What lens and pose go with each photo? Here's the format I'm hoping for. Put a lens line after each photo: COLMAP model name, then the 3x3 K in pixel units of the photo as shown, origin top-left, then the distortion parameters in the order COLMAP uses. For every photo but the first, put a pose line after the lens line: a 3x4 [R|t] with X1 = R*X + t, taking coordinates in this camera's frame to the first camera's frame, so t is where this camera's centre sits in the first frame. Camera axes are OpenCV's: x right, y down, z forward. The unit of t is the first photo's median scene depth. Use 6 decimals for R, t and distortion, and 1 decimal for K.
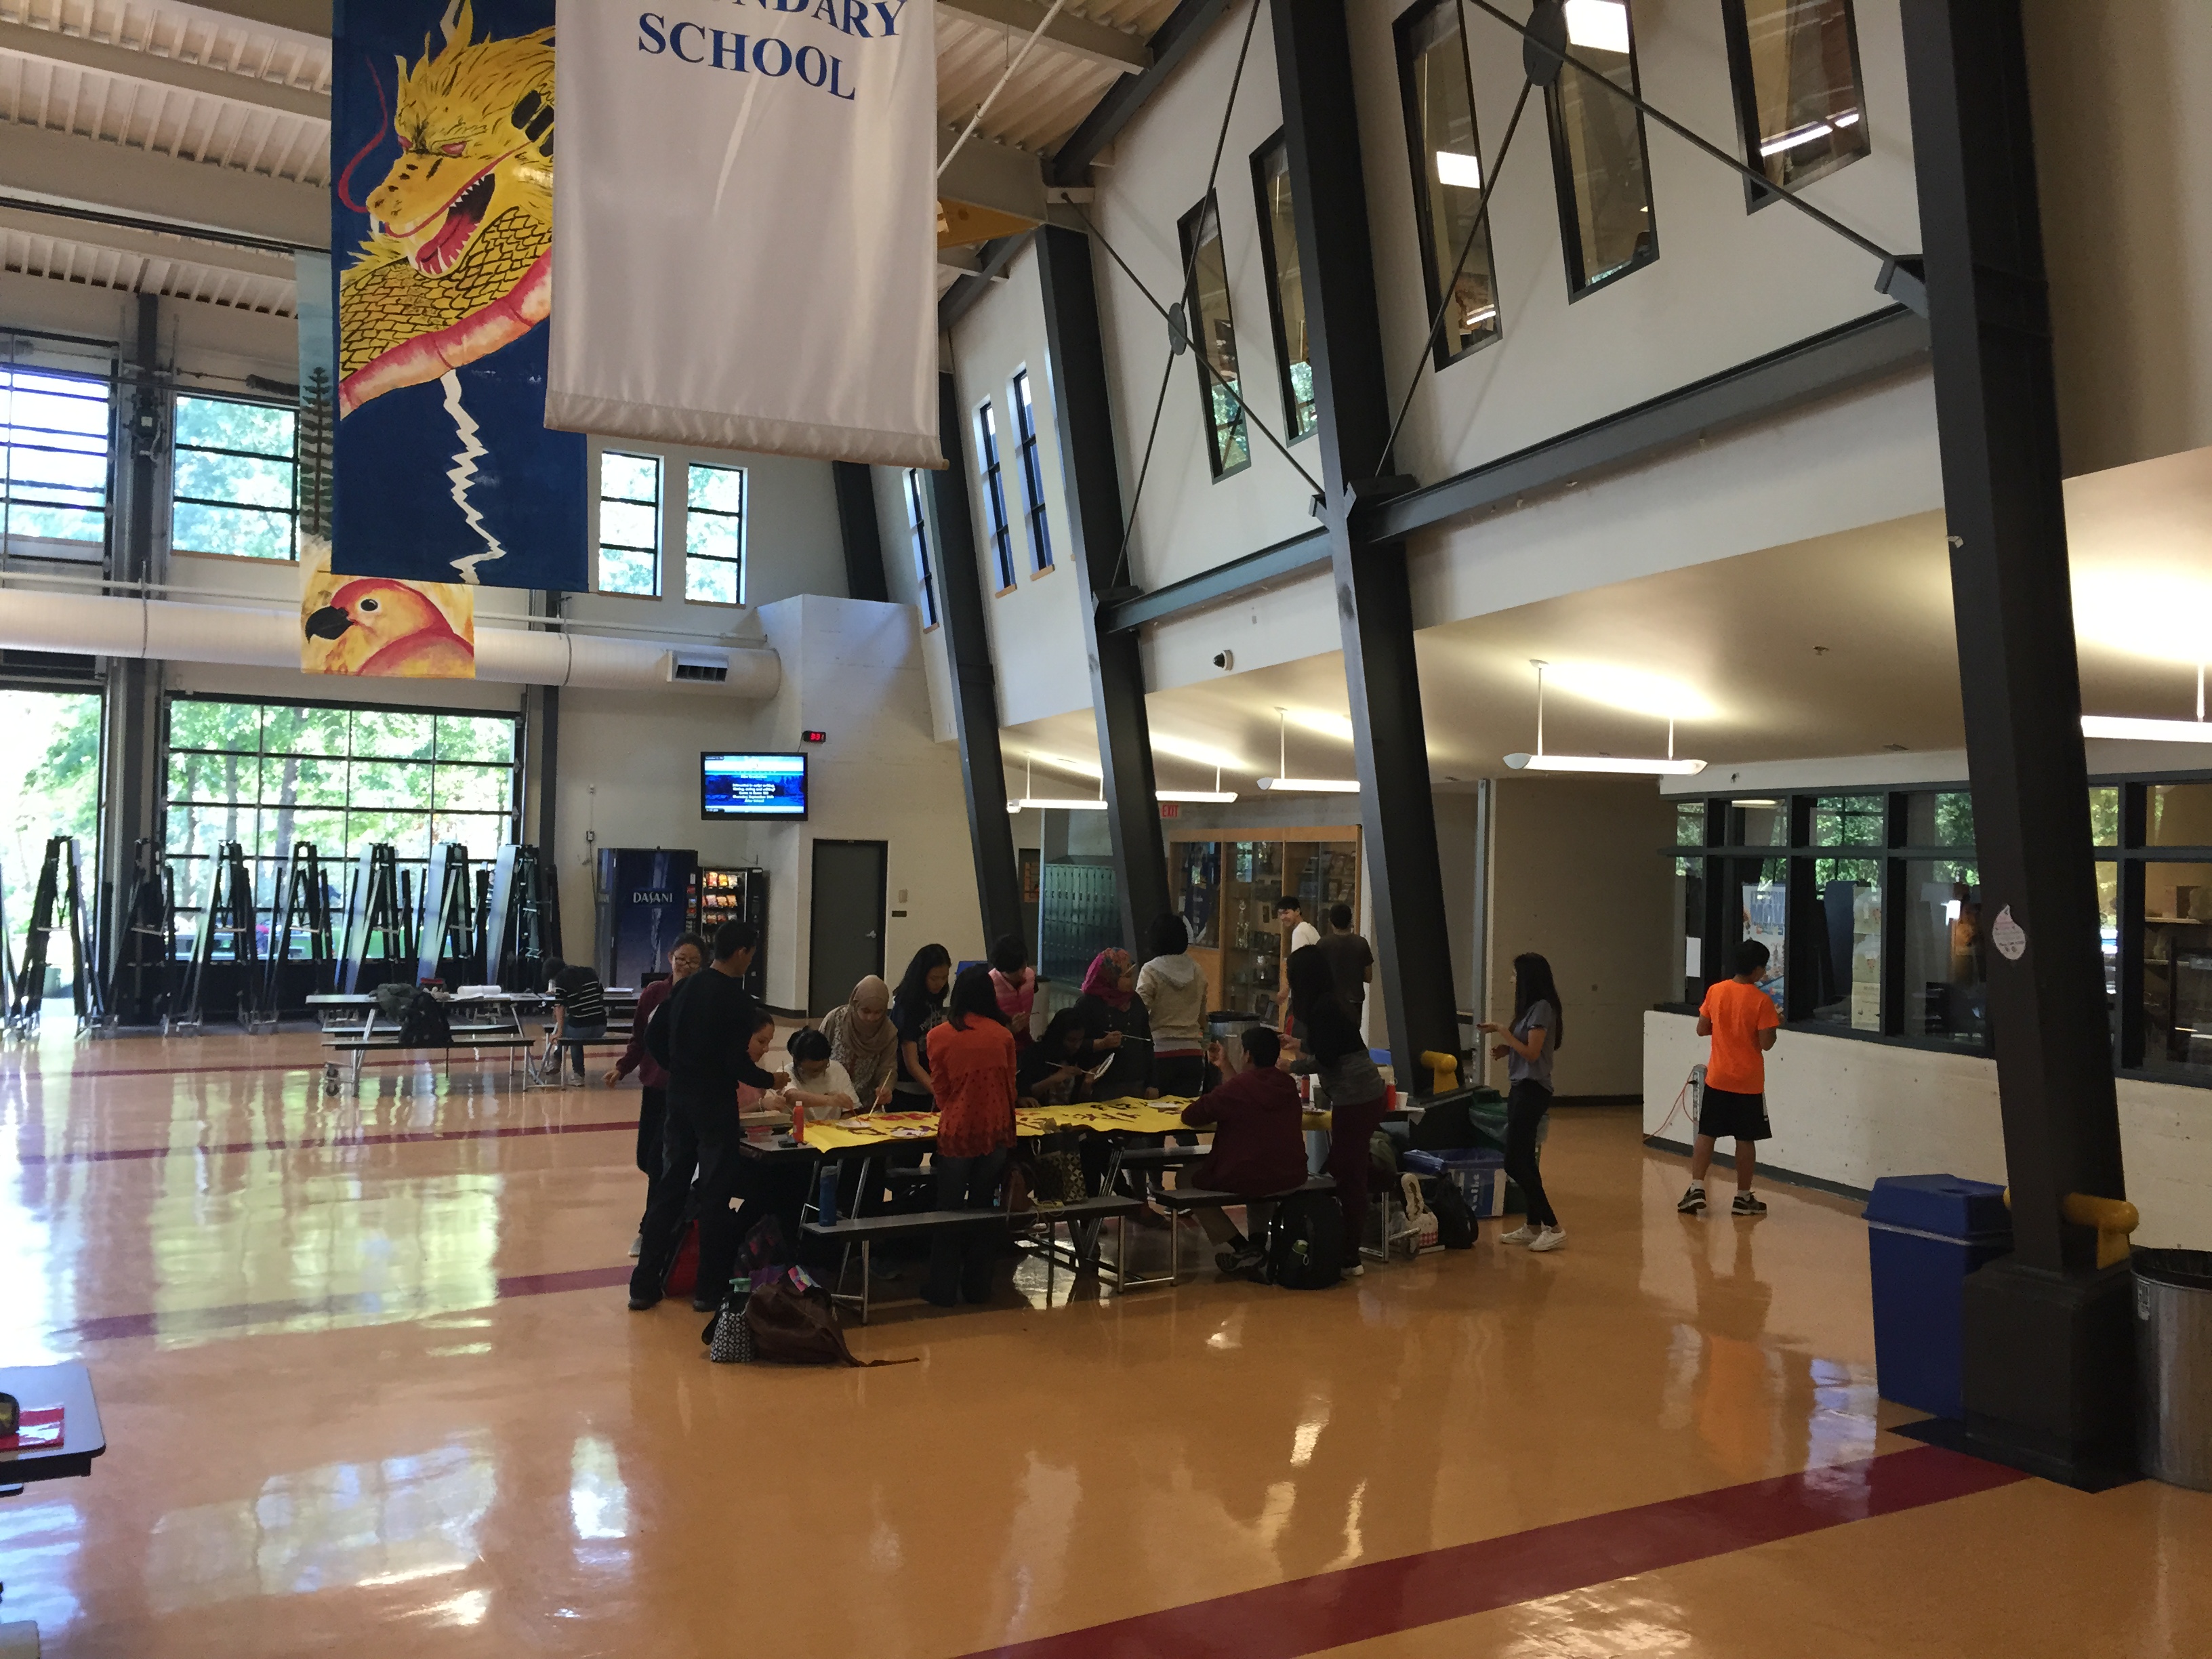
lens RADIAL K [[1895.7, 0, 1105.9], [0, 1895.7, 834.6], [0, 0, 1]] dist [0.048904, -0.089211]
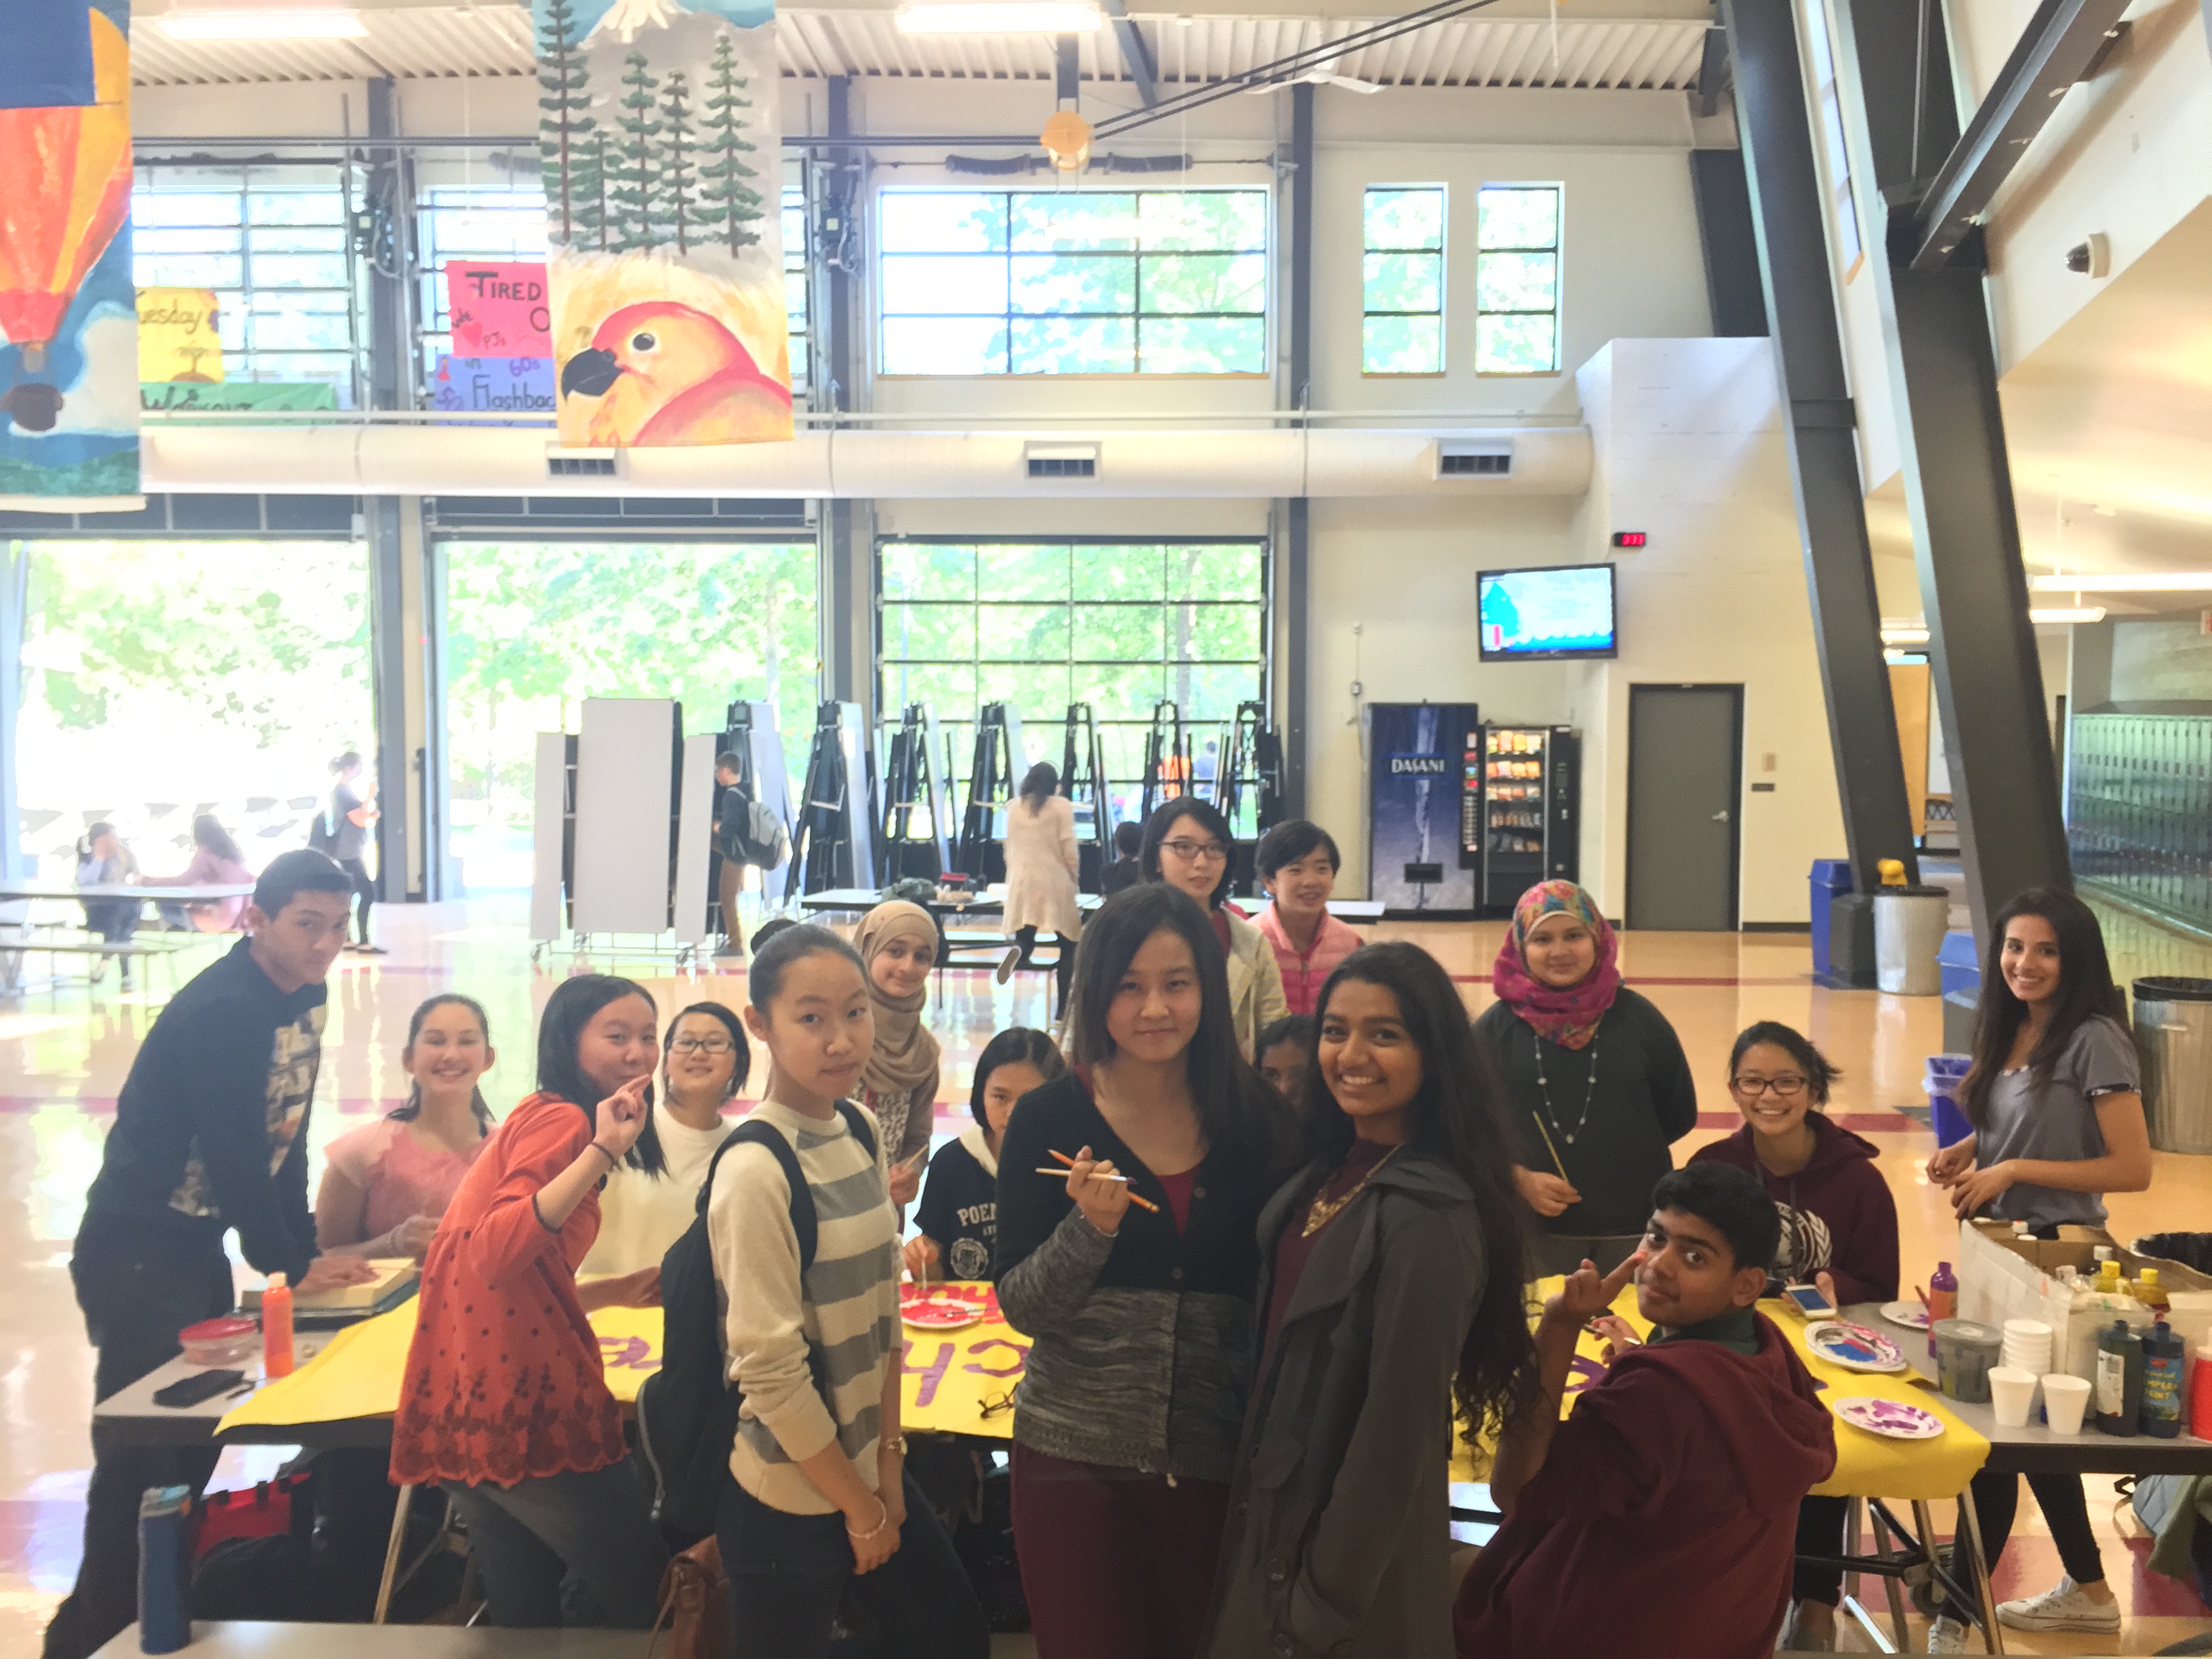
lens RADIAL K [[1895.7, 0, 1118.3], [0, 1895.7, 818.0], [0, 0, 1]] dist [0.048904, -0.089211]
pose [[0.841018, 0.009458, -0.540925, 0.073089], [0.023493, 0.998266, 0.053981, 0.009867], [0.540497, -0.058107, 0.839337, 0.290417]]
